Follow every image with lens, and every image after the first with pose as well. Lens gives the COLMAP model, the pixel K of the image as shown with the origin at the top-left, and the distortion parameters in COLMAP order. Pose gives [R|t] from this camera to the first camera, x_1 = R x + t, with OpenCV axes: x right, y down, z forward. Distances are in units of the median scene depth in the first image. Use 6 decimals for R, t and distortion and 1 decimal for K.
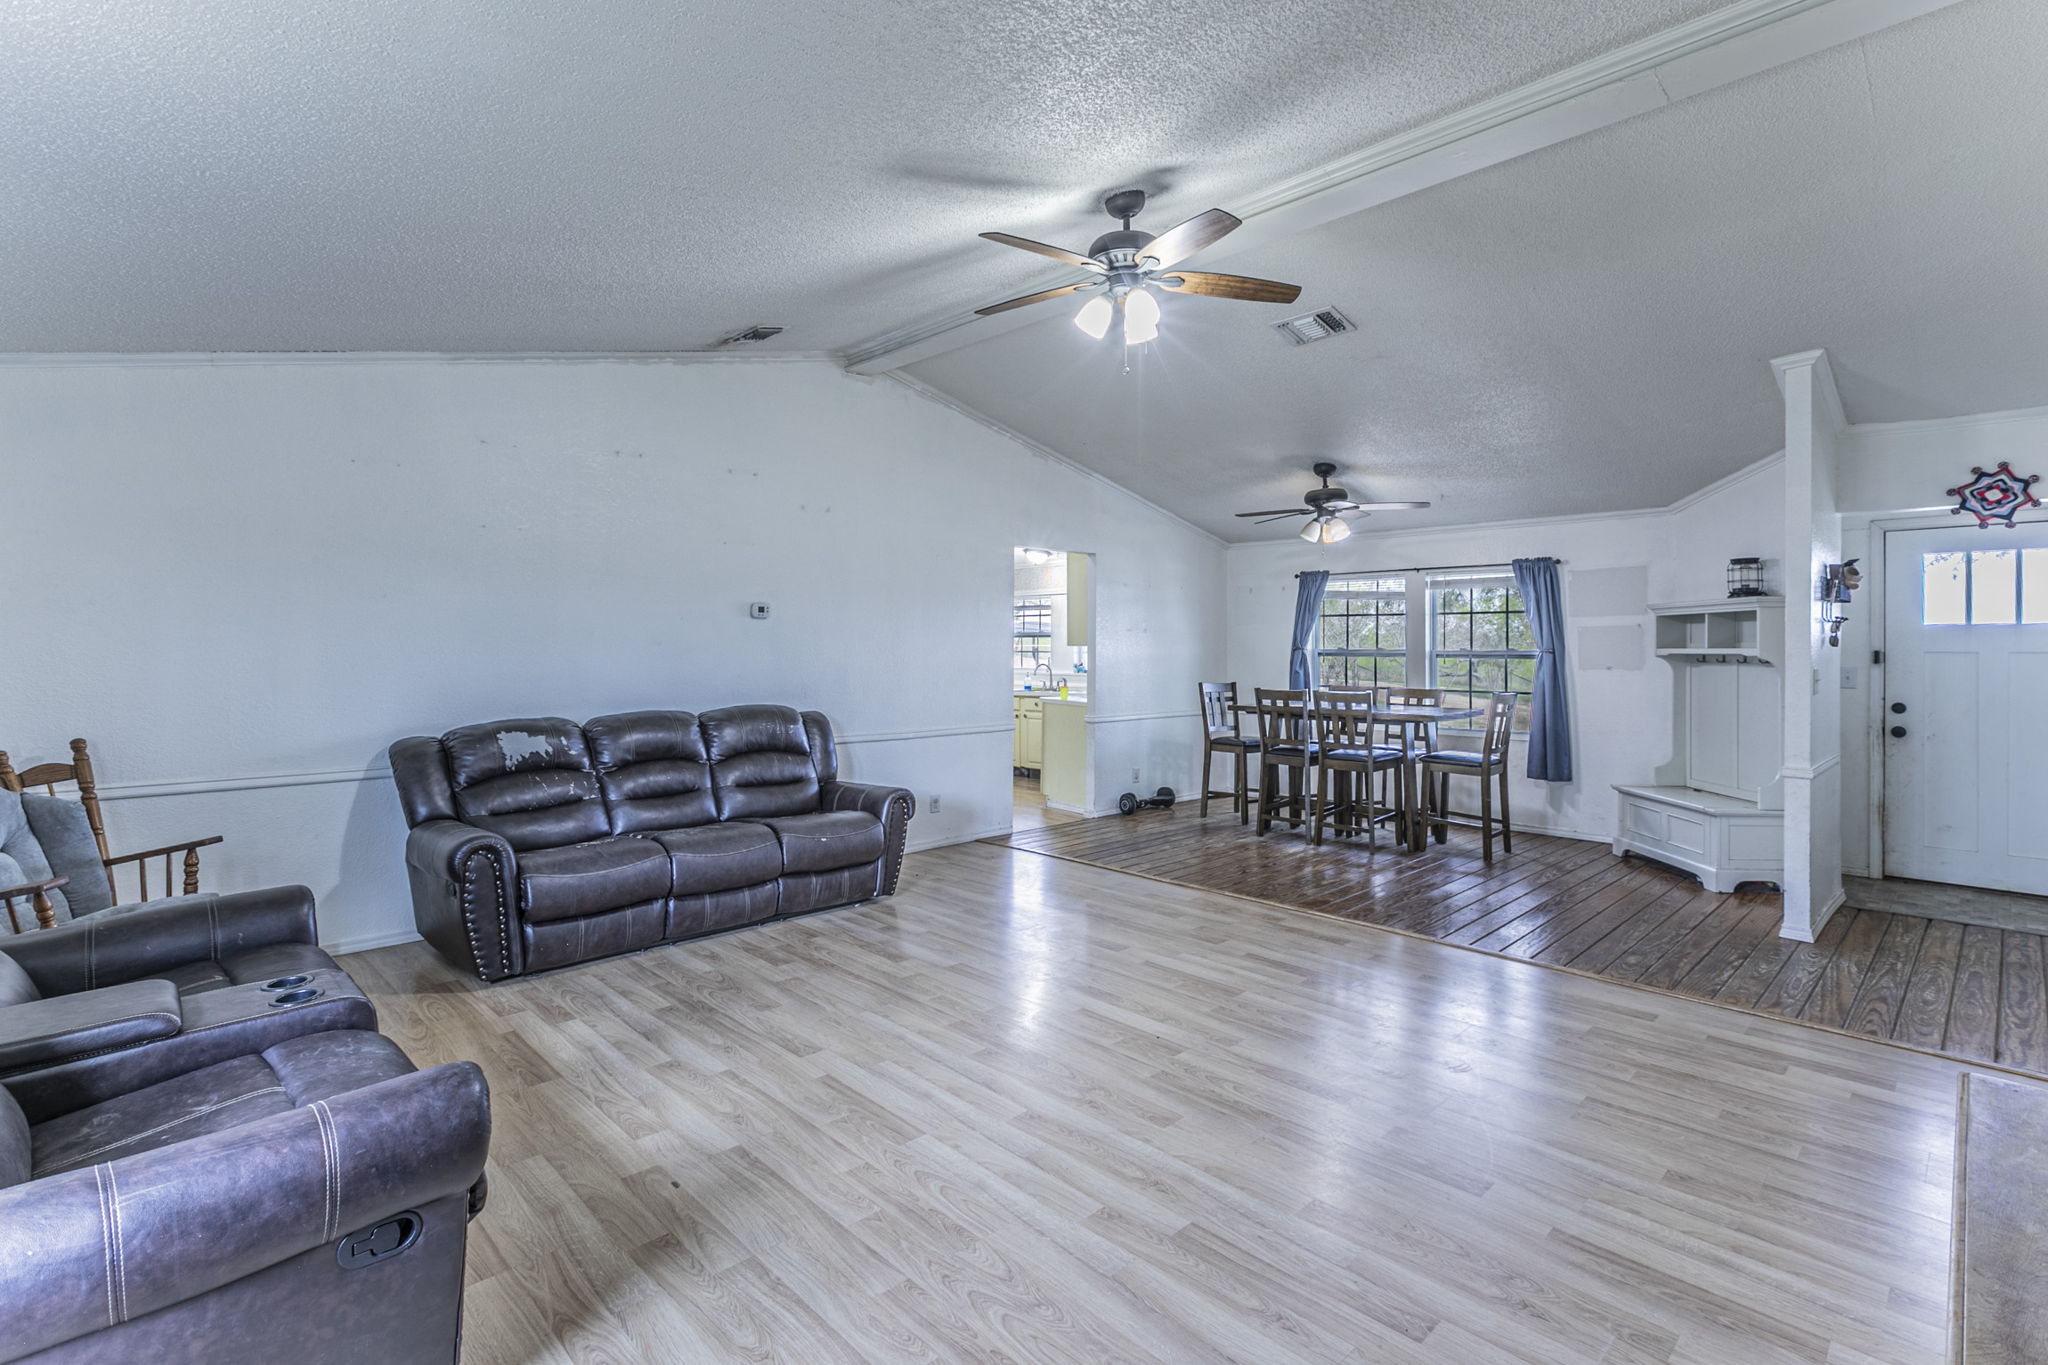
lens RADIAL K [[930.0, 0, 1037.0], [0, 930.0, 663.3], [0, 0, 1]] dist [-0.001381, 0.000302]
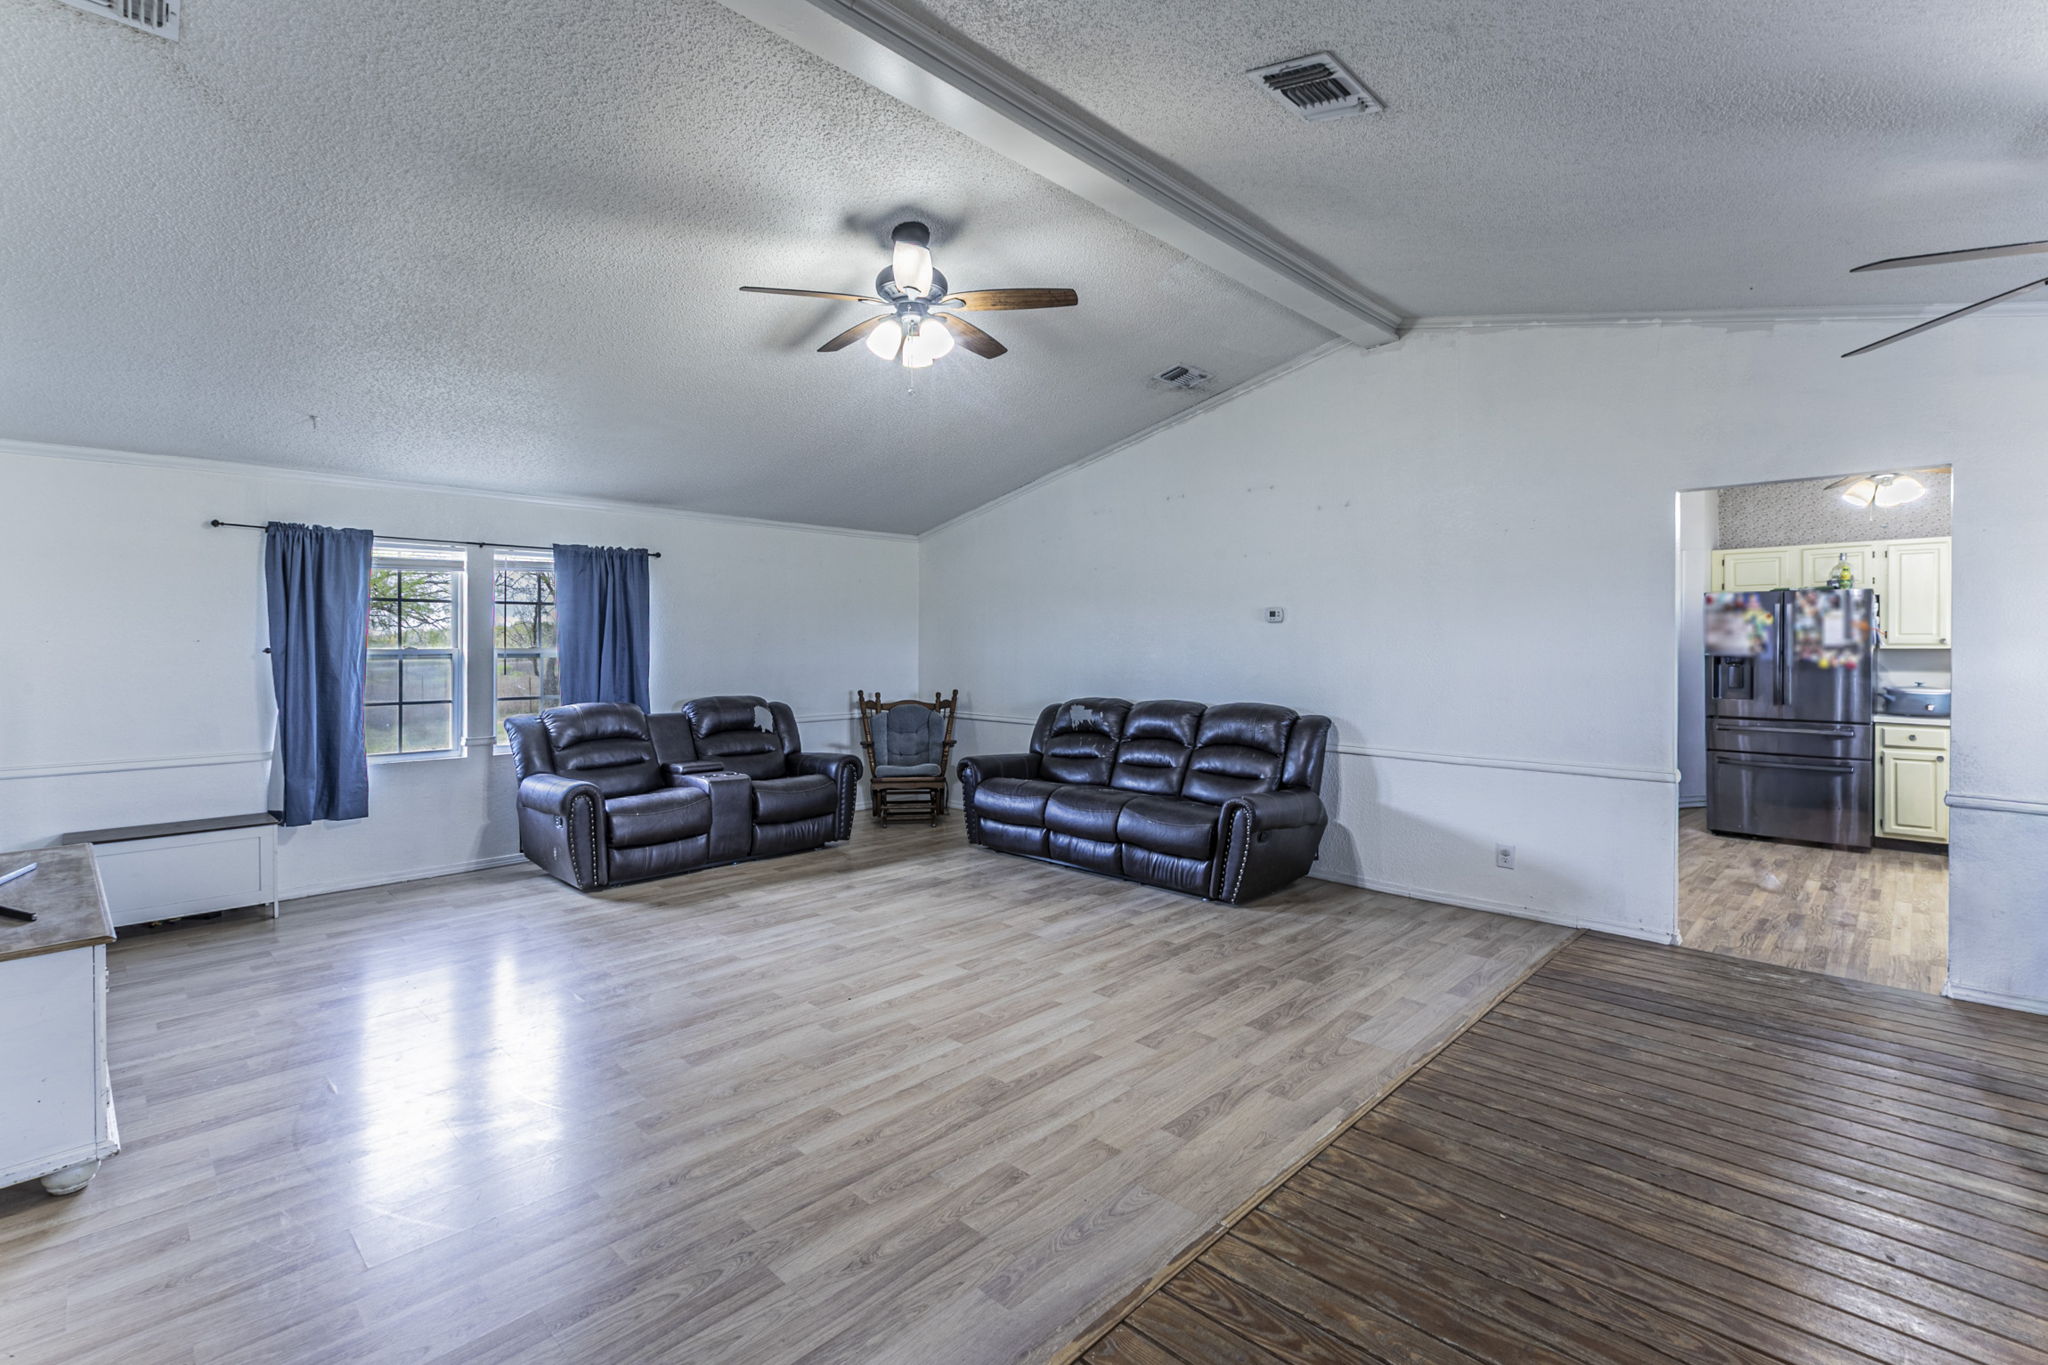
lens RADIAL K [[930.0, 0, 1031.6], [0, 930.0, 673.1], [0, 0, 1]] dist [-0.001381, 0.000302]
pose [[0.037527, 0.028457, -0.998890, 0.925955], [-0.014739, 0.999501, 0.027921, -0.019530], [0.999187, 0.013674, 0.037928, 0.868206]]
